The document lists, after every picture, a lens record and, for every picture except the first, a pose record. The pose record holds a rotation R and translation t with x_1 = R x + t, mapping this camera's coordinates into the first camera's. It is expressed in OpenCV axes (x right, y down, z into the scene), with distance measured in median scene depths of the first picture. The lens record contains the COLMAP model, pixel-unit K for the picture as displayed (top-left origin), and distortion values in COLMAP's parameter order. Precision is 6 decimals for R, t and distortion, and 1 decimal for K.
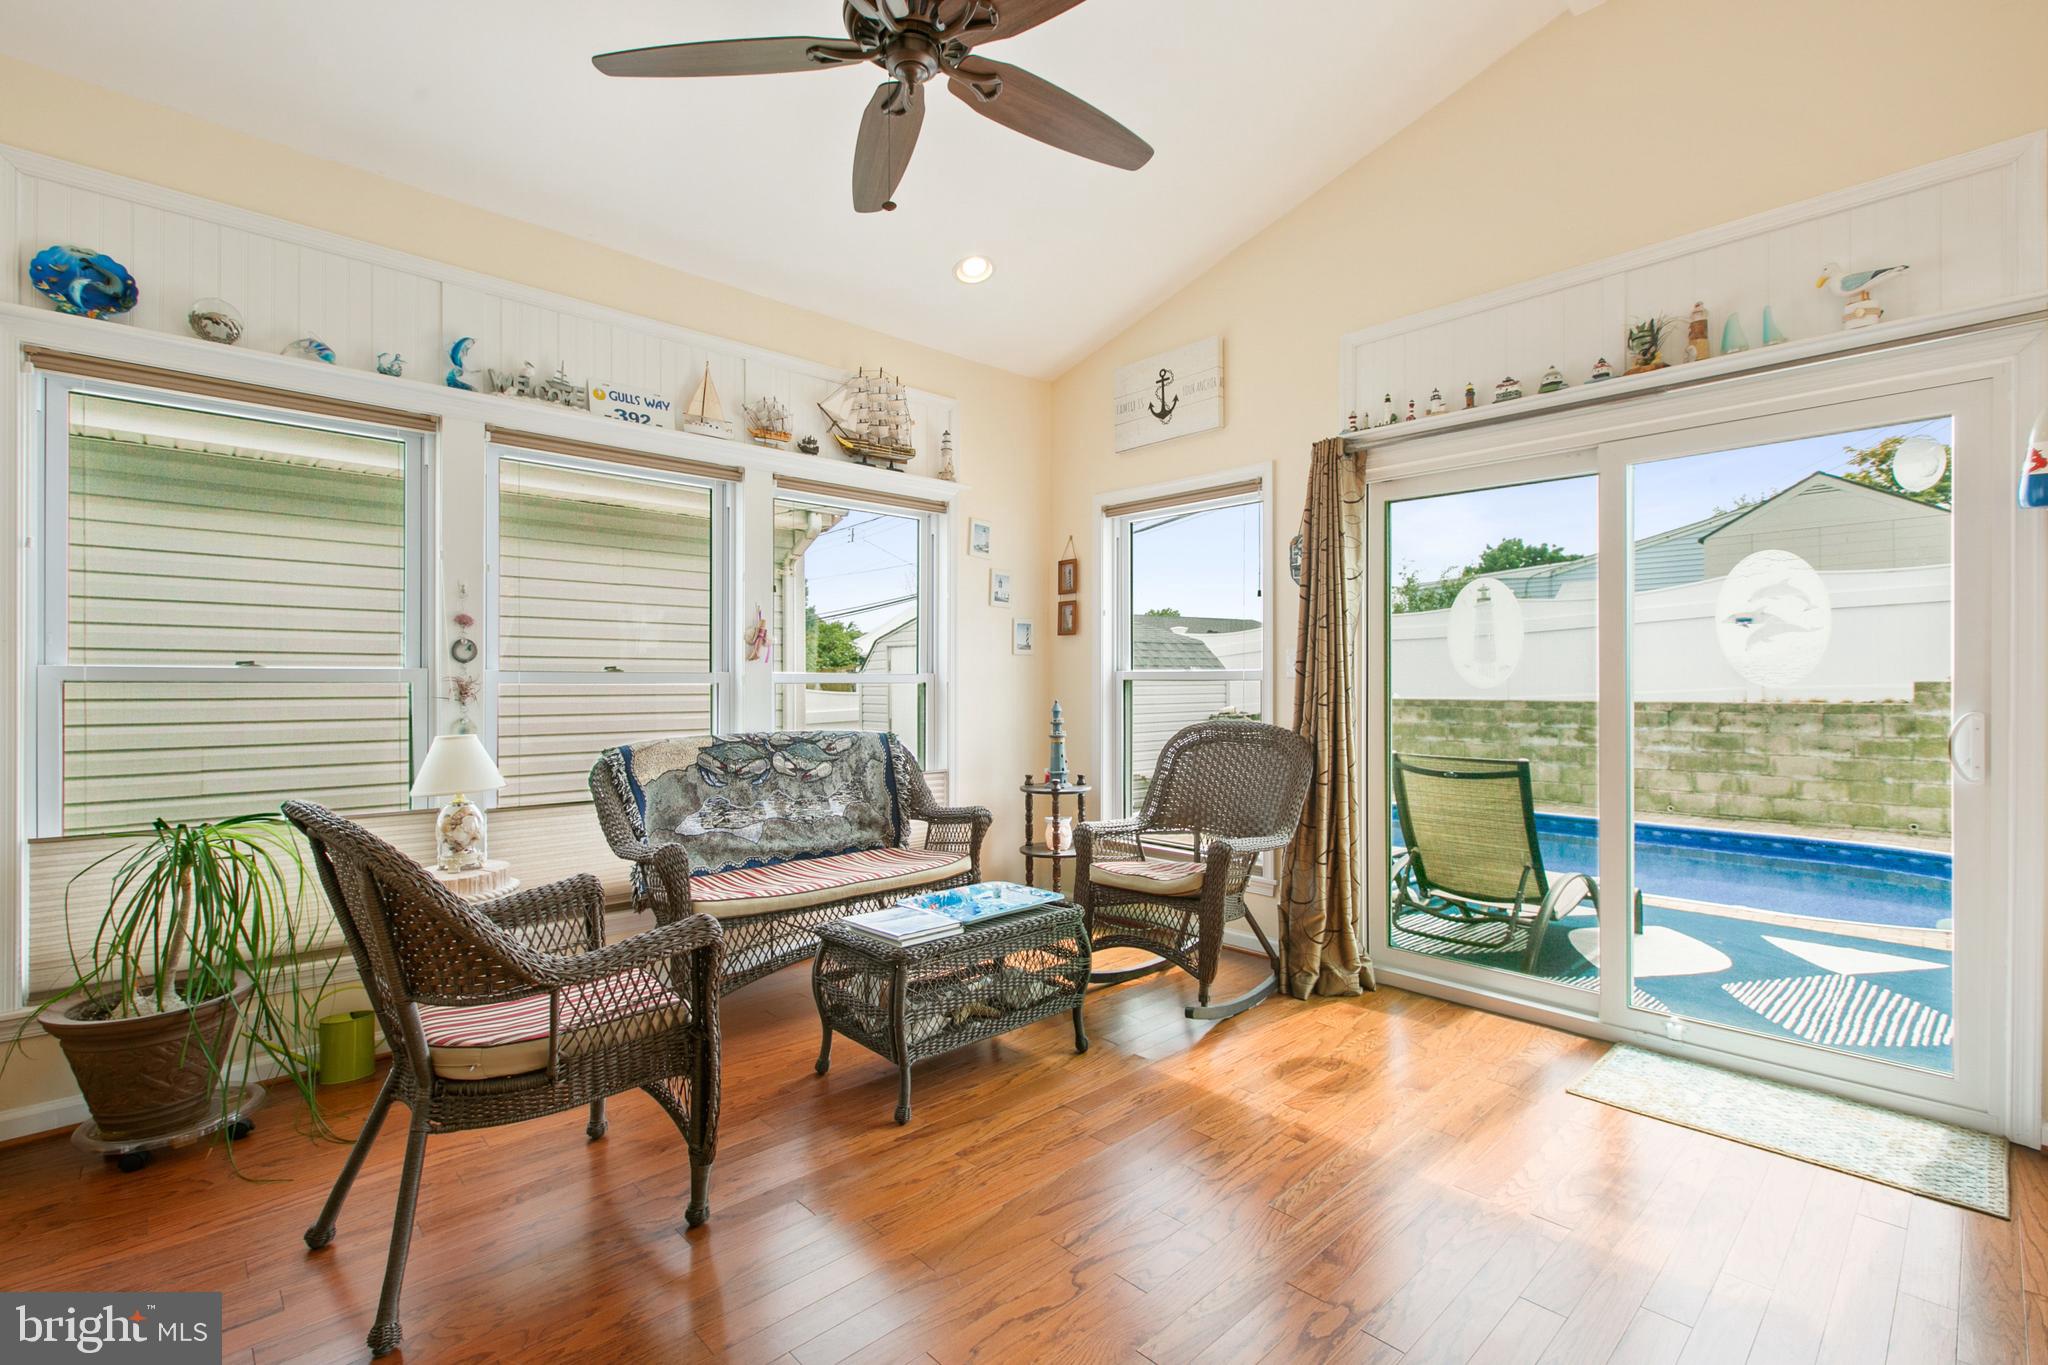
lens RADIAL K [[916.7, 0, 1014.8], [0, 916.7, 680.6], [0, 0, 1]] dist [0.017425, -0.009104]
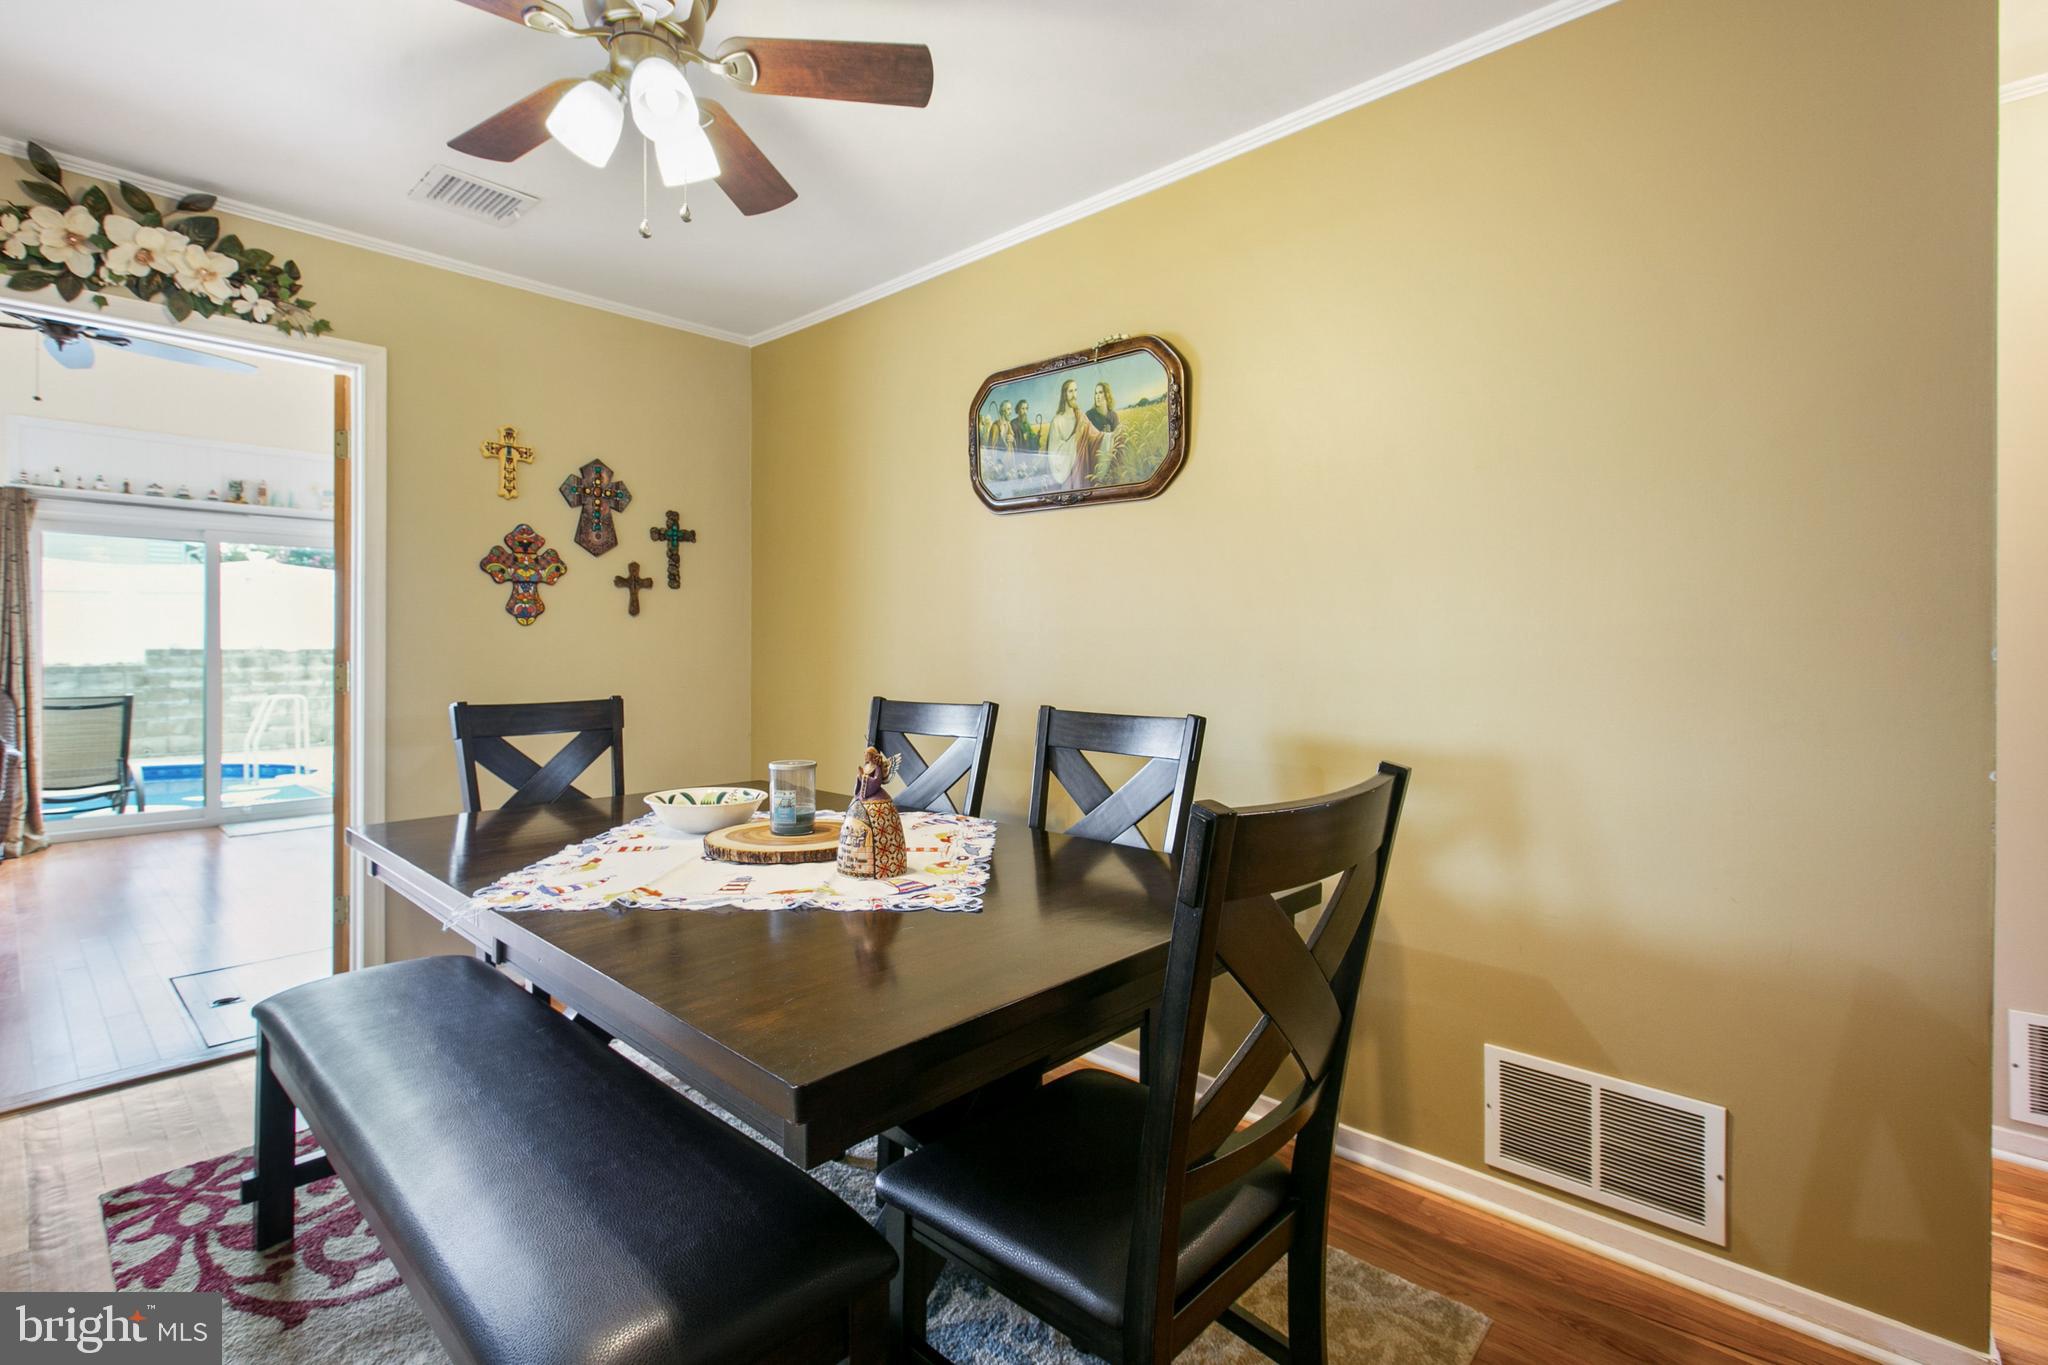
lens RADIAL K [[933.1, 0, 1018.0], [0, 933.1, 652.6], [0, 0, 1]] dist [0.001788, 0.000379]
pose [[-0.073305, -0.004901, 0.997298, -0.483817], [-0.001000, 0.999988, 0.004841, -0.001062], [-0.997309, -0.000643, -0.073309, -0.193532]]
